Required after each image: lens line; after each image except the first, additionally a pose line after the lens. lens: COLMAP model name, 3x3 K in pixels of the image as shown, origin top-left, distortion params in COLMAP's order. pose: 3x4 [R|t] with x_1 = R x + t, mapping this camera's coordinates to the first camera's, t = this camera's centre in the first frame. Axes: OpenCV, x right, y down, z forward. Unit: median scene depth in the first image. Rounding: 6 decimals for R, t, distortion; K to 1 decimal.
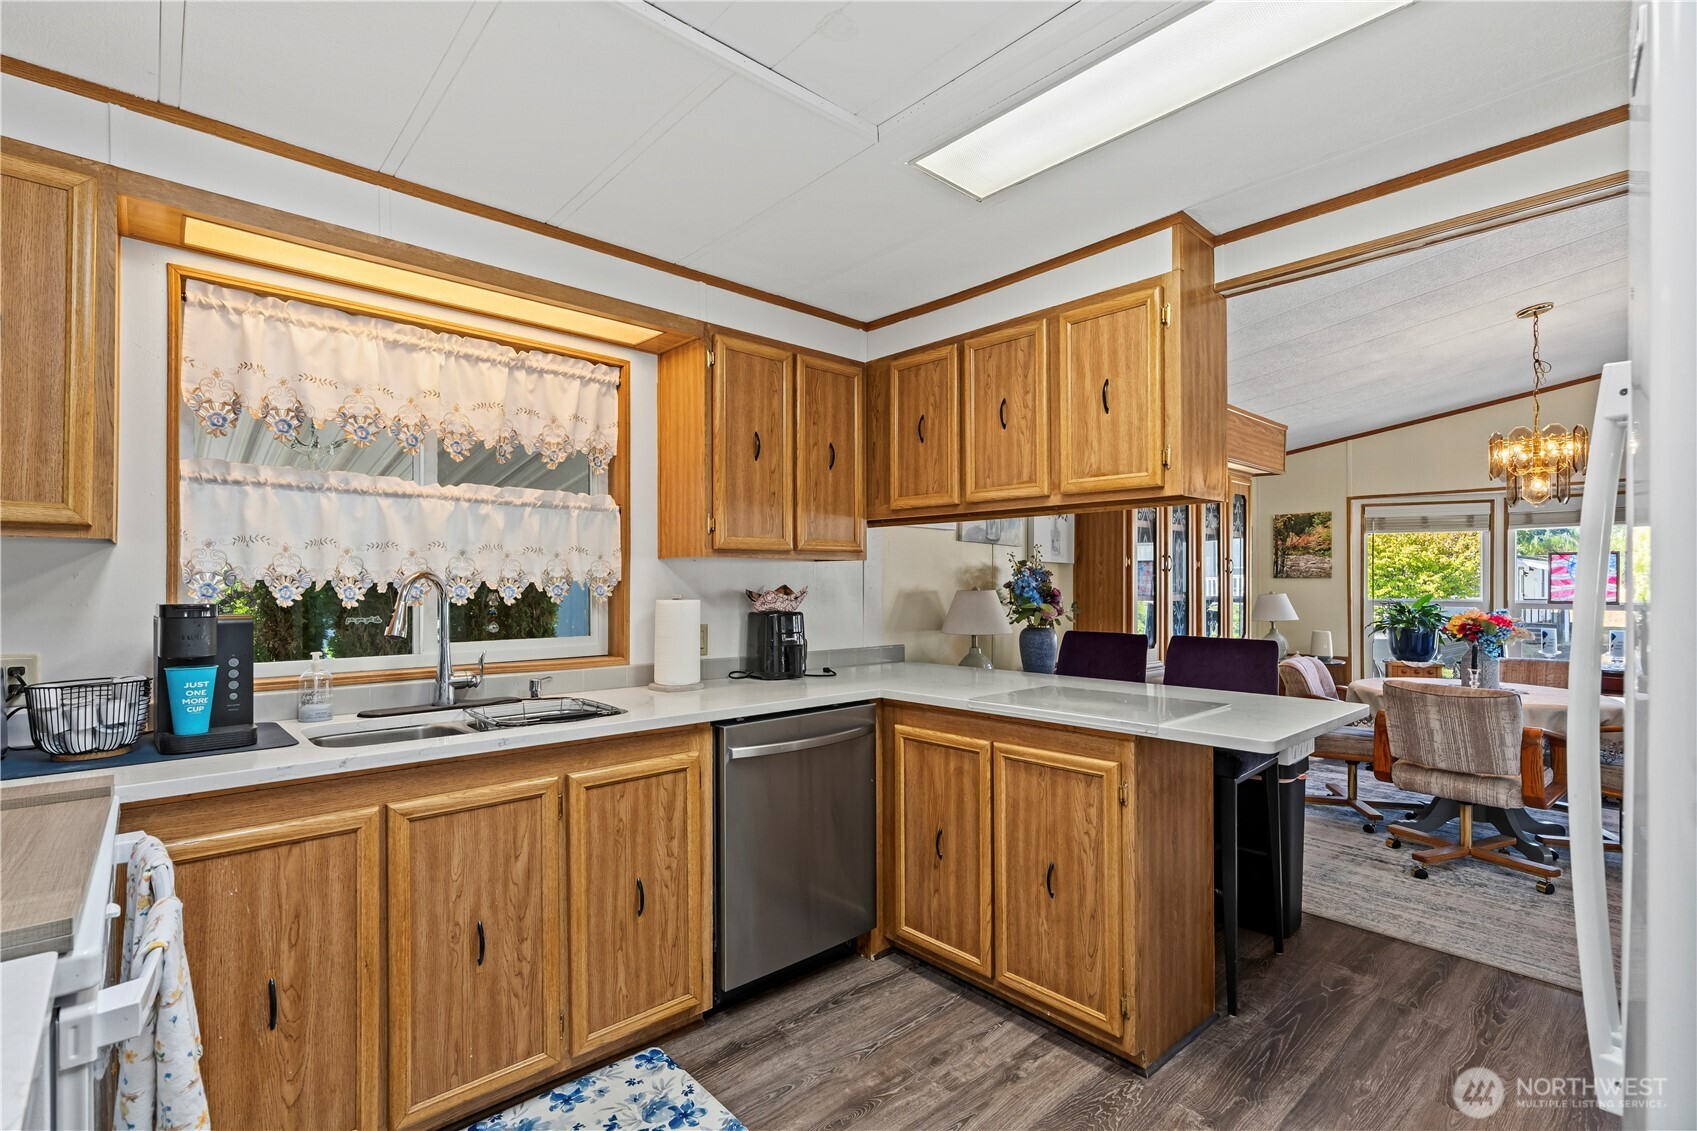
lens RADIAL K [[766.5, 0, 842.3], [0, 766.5, 581.5], [0, 0, 1]] dist [-0.008746, 0.003696]
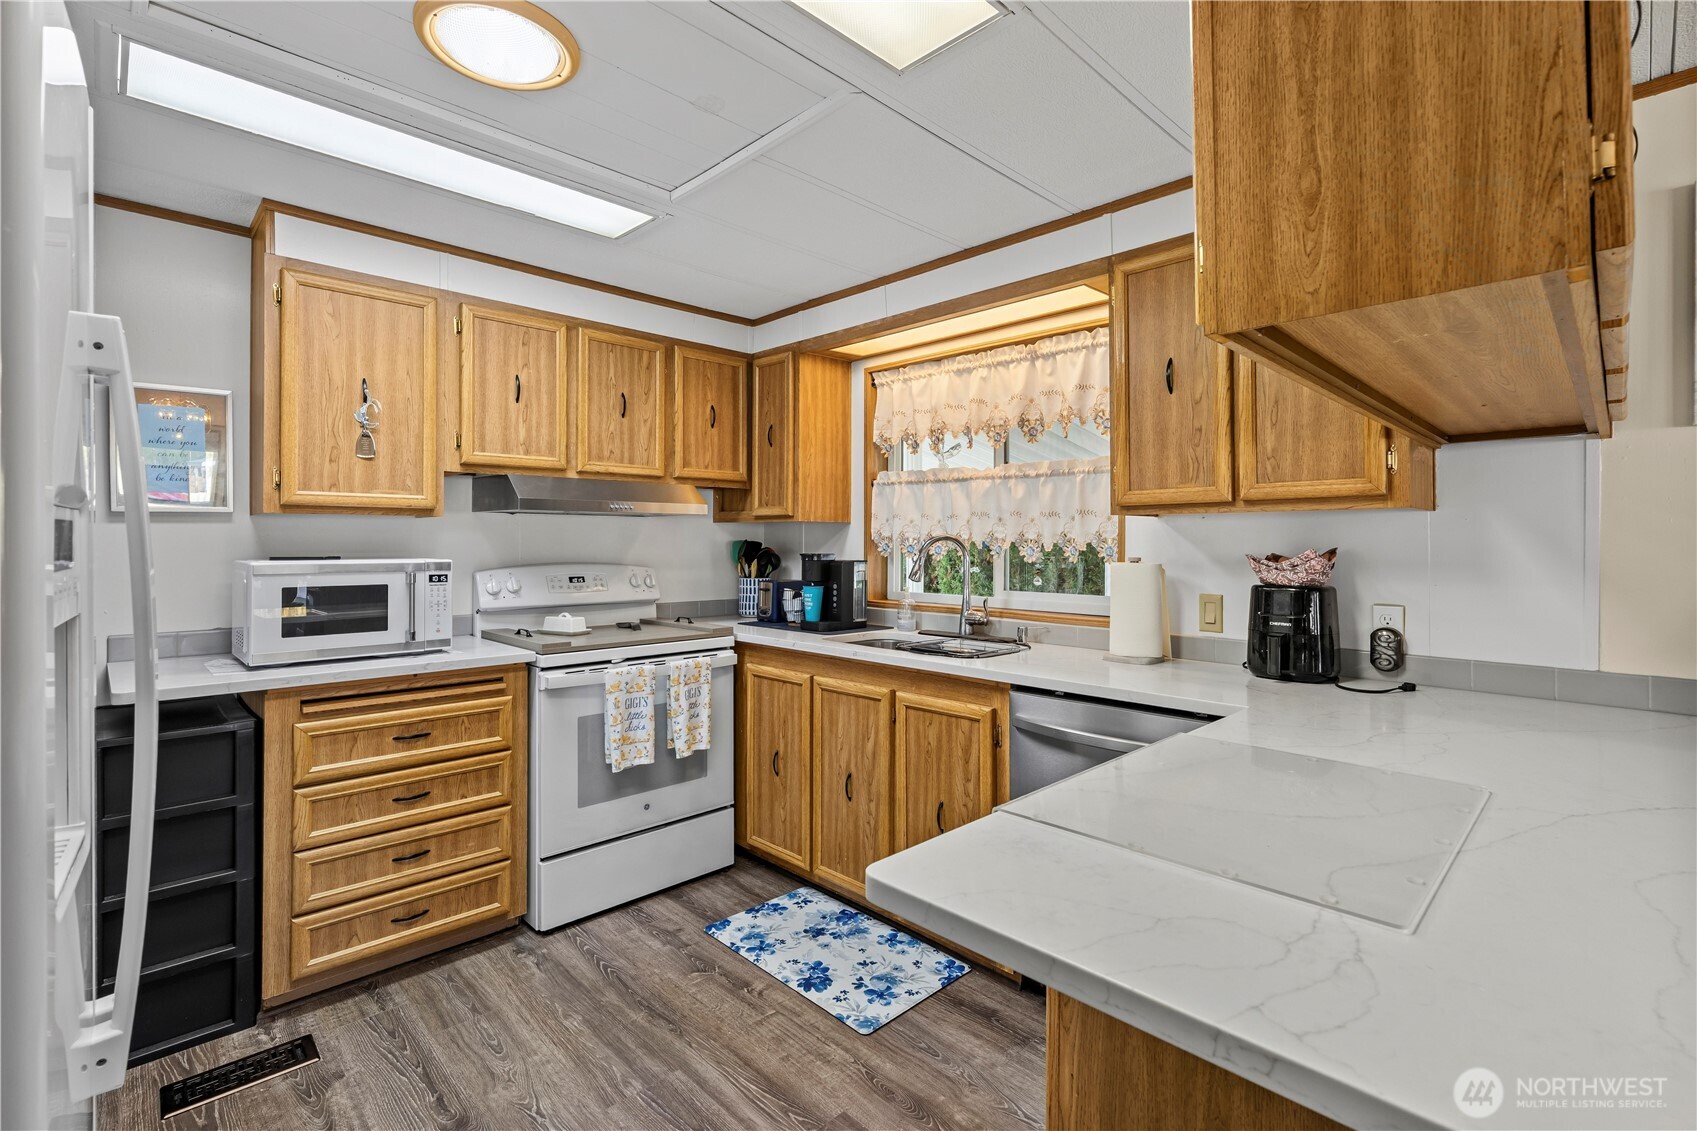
lens RADIAL K [[766.5, 0, 846.5], [0, 766.5, 536.5], [0, 0, 1]] dist [-0.008746, 0.003696]
pose [[0.048964, -0.006649, -0.998778, 0.797407], [-0.001277, 0.999977, -0.006719, -0.000846], [0.998800, 0.001604, 0.048955, 0.726320]]
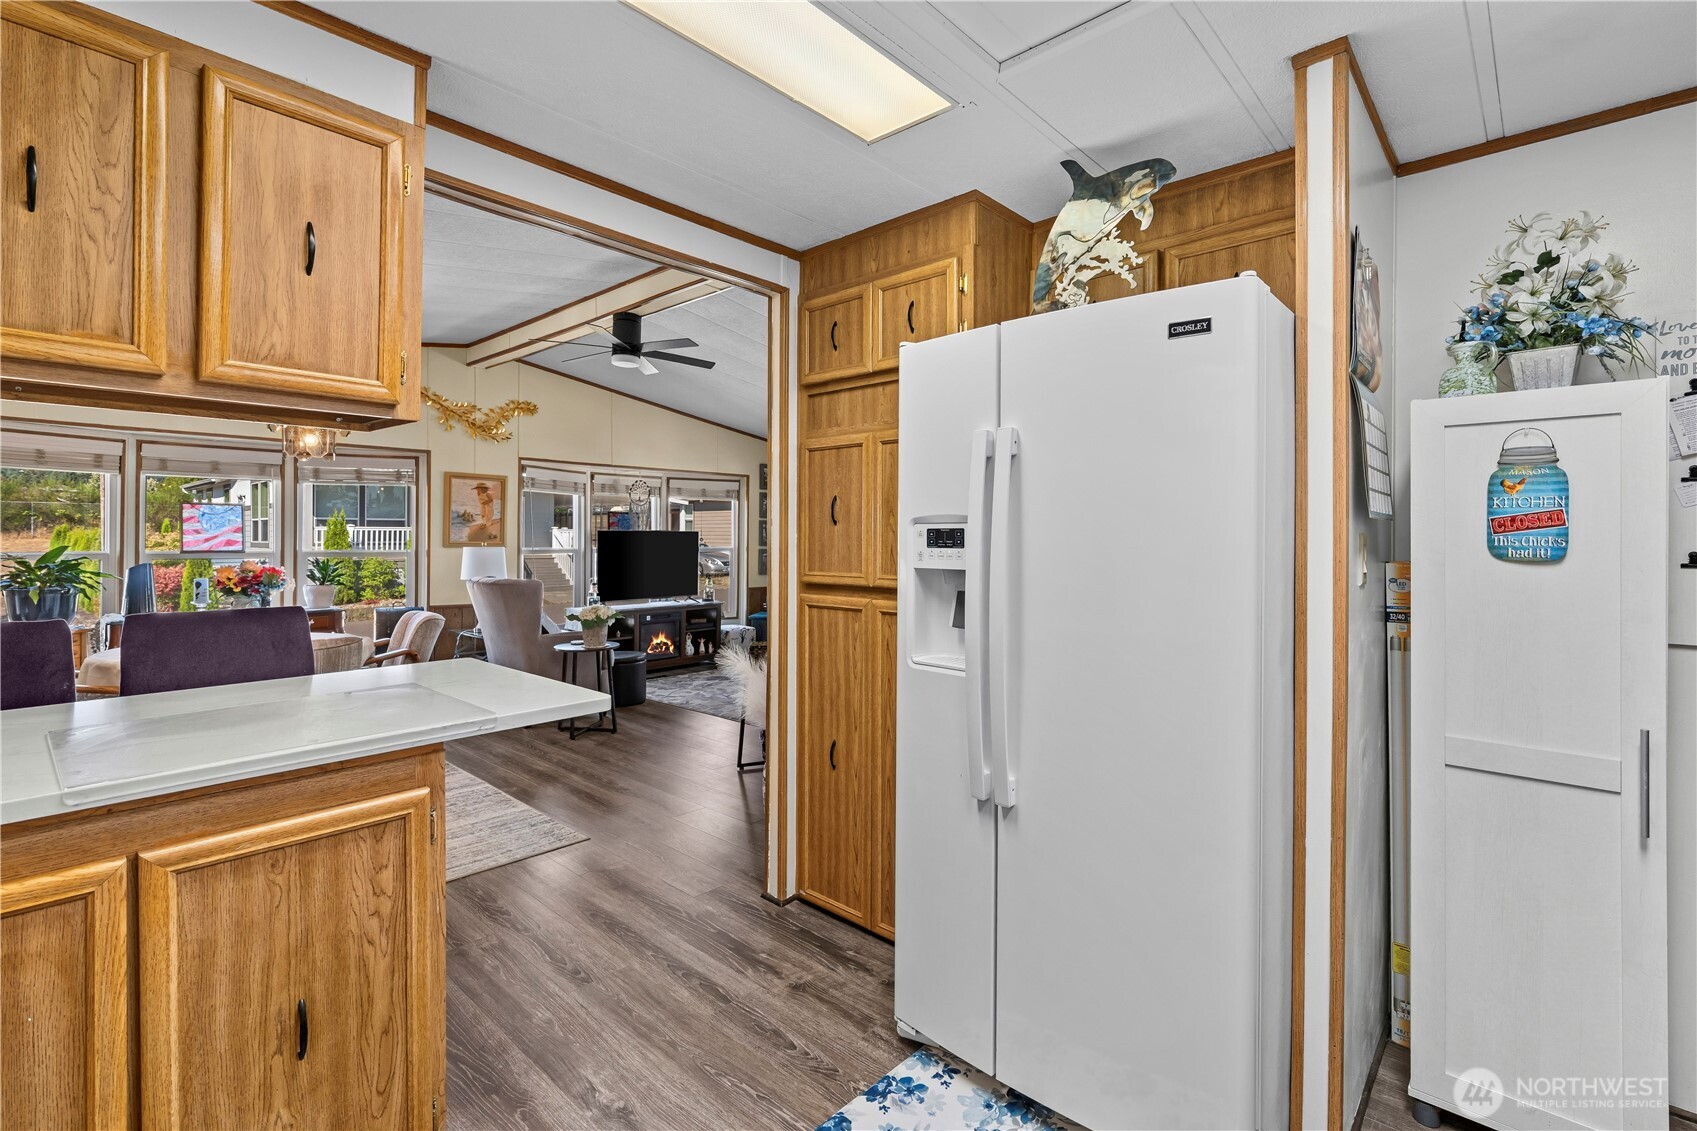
lens RADIAL K [[766.5, 0, 860.1], [0, 766.5, 532.2], [0, 0, 1]] dist [-0.008746, 0.003696]
pose [[-0.111732, 0.004371, 0.993729, -0.347627], [-0.007820, 0.999955, -0.005278, -0.000518], [-0.993708, -0.008361, -0.111693, 0.594777]]
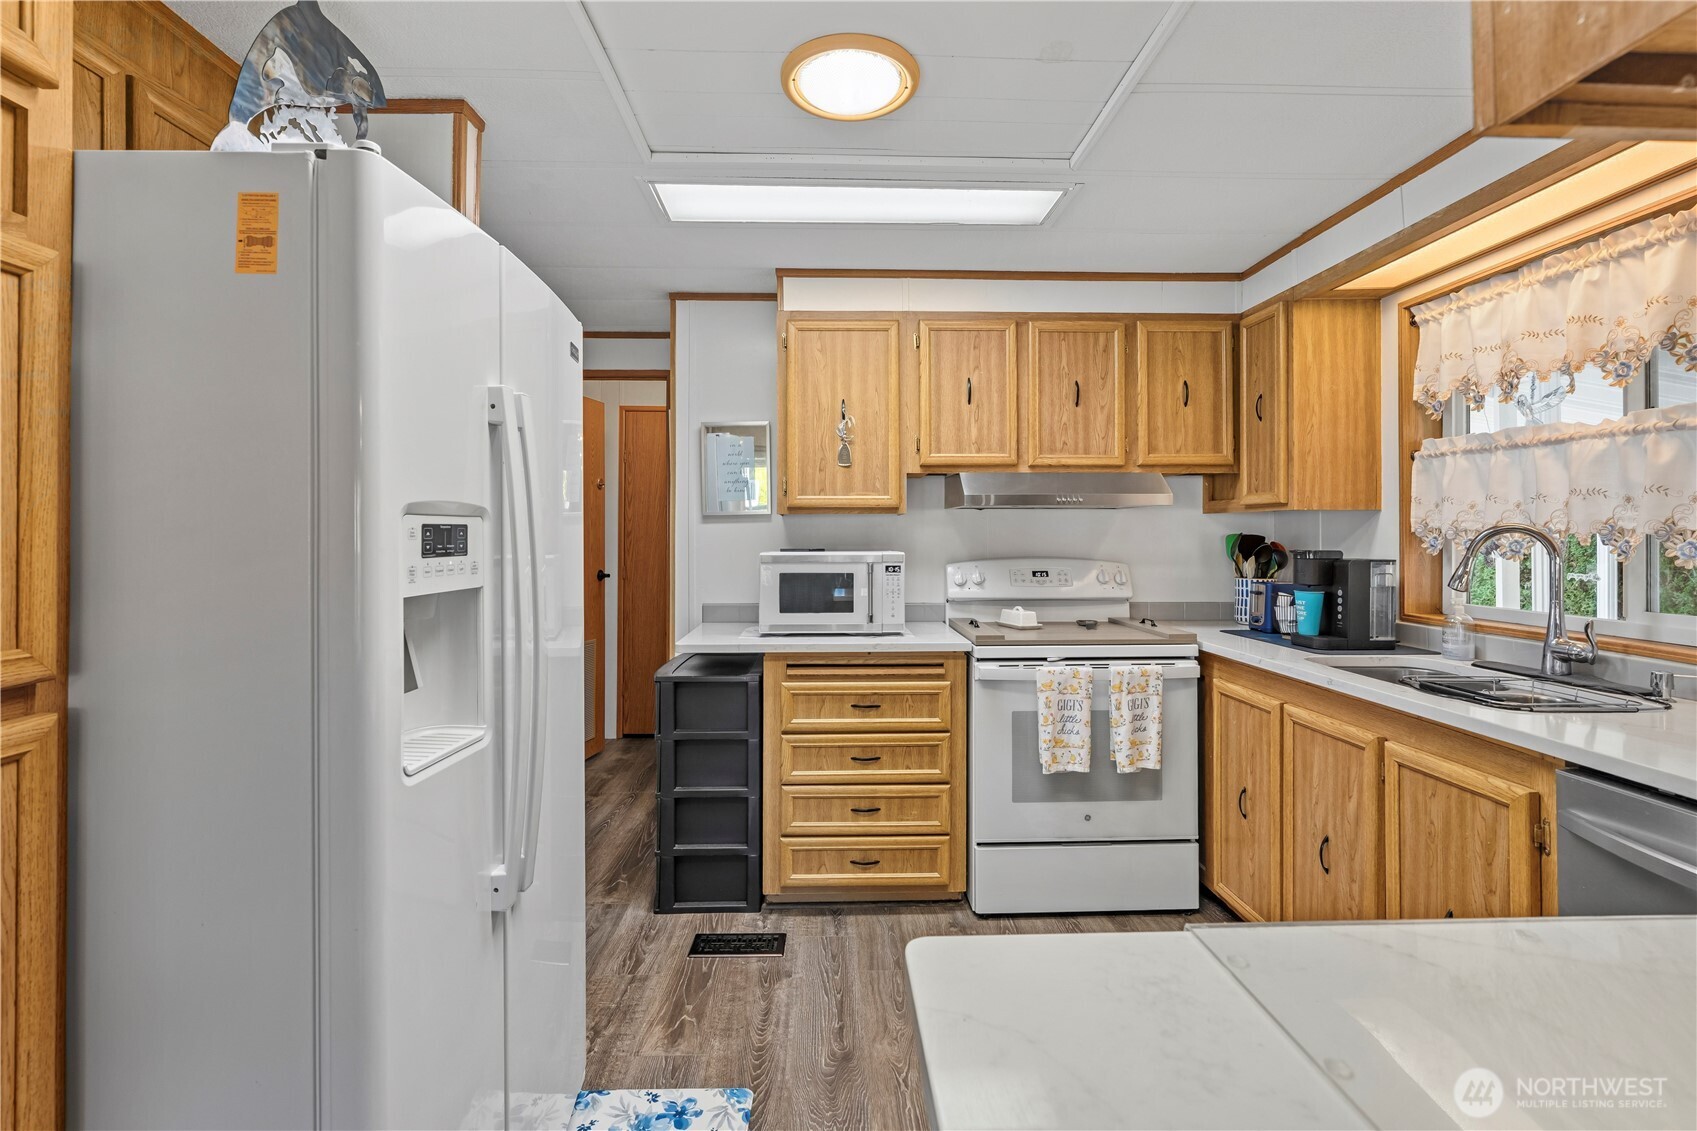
lens RADIAL K [[766.5, 0, 855.2], [0, 766.5, 530.0], [0, 0, 1]] dist [-0.008746, 0.003696]
pose [[-0.631874, -0.004014, -0.775061, 0.670648], [0.002362, 0.999972, -0.007105, -0.001800], [0.775067, -0.006320, -0.631847, 0.929235]]
